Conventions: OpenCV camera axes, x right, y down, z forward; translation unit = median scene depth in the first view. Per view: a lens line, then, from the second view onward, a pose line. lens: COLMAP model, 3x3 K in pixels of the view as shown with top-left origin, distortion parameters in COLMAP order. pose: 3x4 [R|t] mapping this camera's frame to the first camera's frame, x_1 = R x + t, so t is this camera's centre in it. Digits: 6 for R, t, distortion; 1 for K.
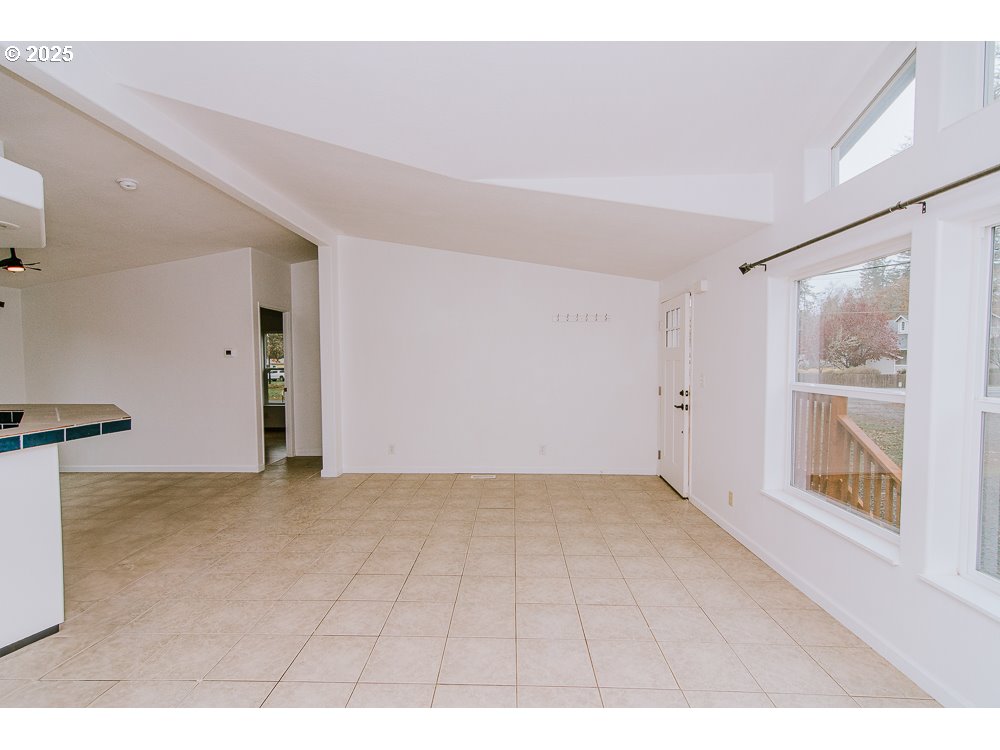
lens RADIAL K [[476.8, 0, 493.9], [0, 476.8, 379.6], [0, 0, 1]] dist [0.000495, 0.000608]
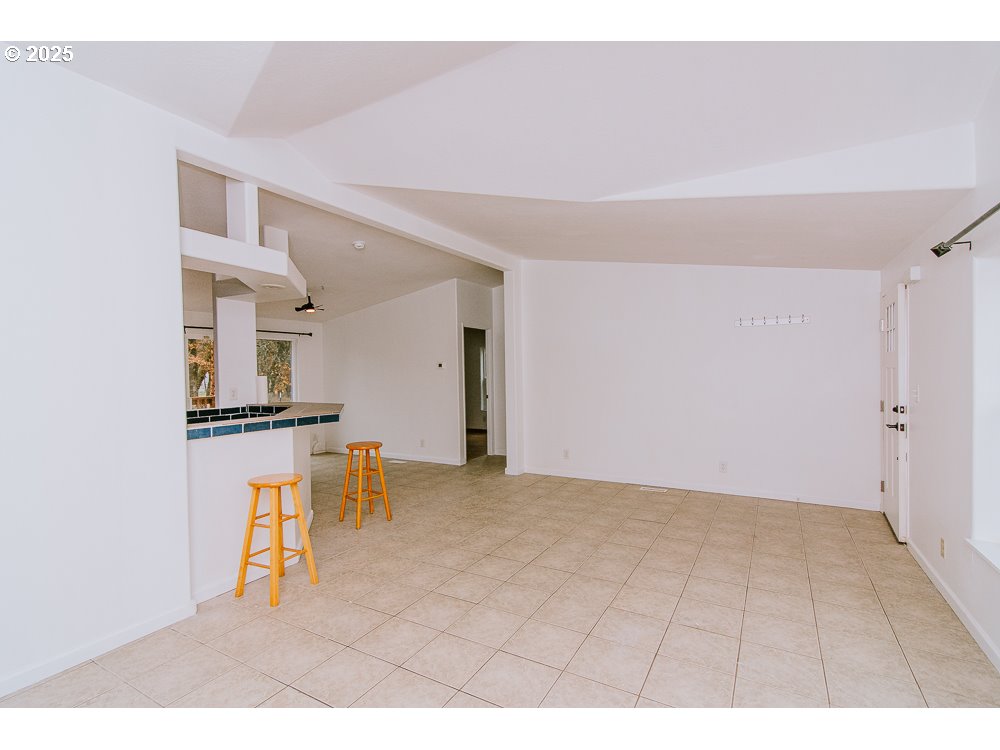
lens RADIAL K [[476.8, 0, 493.9], [0, 476.8, 379.6], [0, 0, 1]] dist [0.000495, 0.000608]
pose [[0.880932, 0.001013, -0.473241, 0.200314], [-0.010771, 0.999782, -0.017910, 0.000527], [0.473120, 0.020875, 0.880751, -0.020501]]
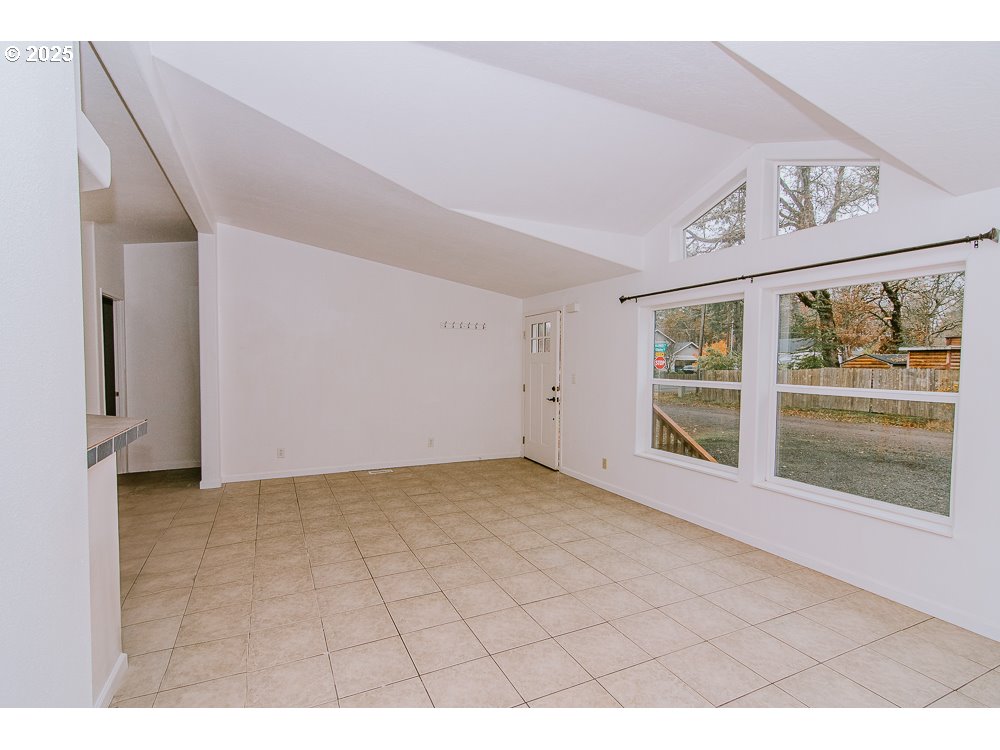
lens RADIAL K [[476.8, 0, 493.9], [0, 476.8, 379.6], [0, 0, 1]] dist [0.000495, 0.000608]
pose [[0.886863, -0.006422, 0.461989, -0.379054], [0.008753, 0.999957, -0.002904, 0.006818], [-0.461950, 0.006619, 0.886881, -0.070474]]
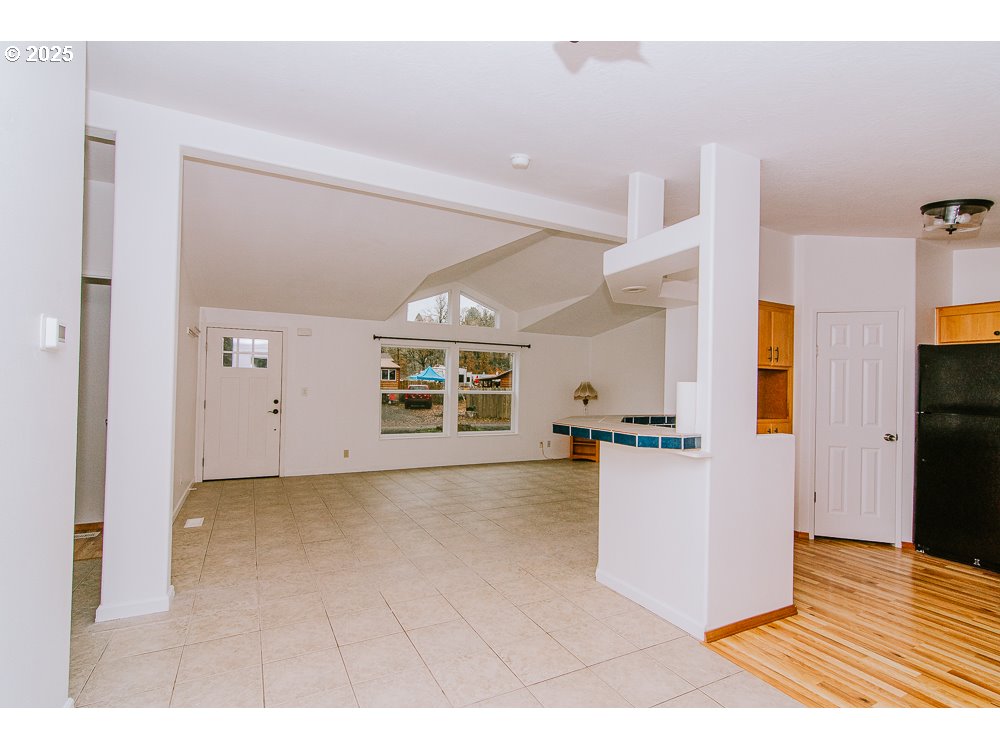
lens RADIAL K [[476.8, 0, 493.9], [0, 476.8, 379.6], [0, 0, 1]] dist [0.000495, 0.000608]
pose [[-0.492147, 0.003329, 0.870506, -1.261690], [0.020457, 0.999761, 0.007743, -0.037739], [-0.870271, 0.021619, -0.492098, 1.258342]]
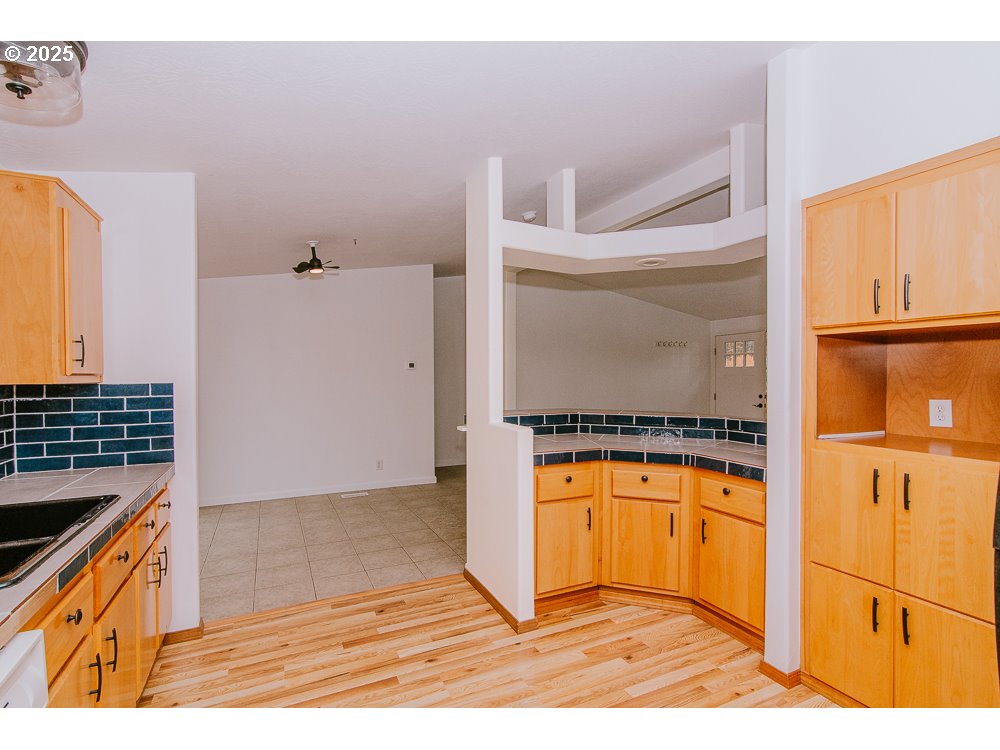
lens RADIAL K [[468.8, 0, 500.0], [0, 468.8, 375.0], [0, 0, 1]] dist [-0.000648, 0.000245]
pose [[0.879630, 0.004399, 0.475638, -1.188391], [0.015291, 0.999179, -0.037519, 0.002458], [-0.475412, 0.040276, 0.878841, 0.073407]]
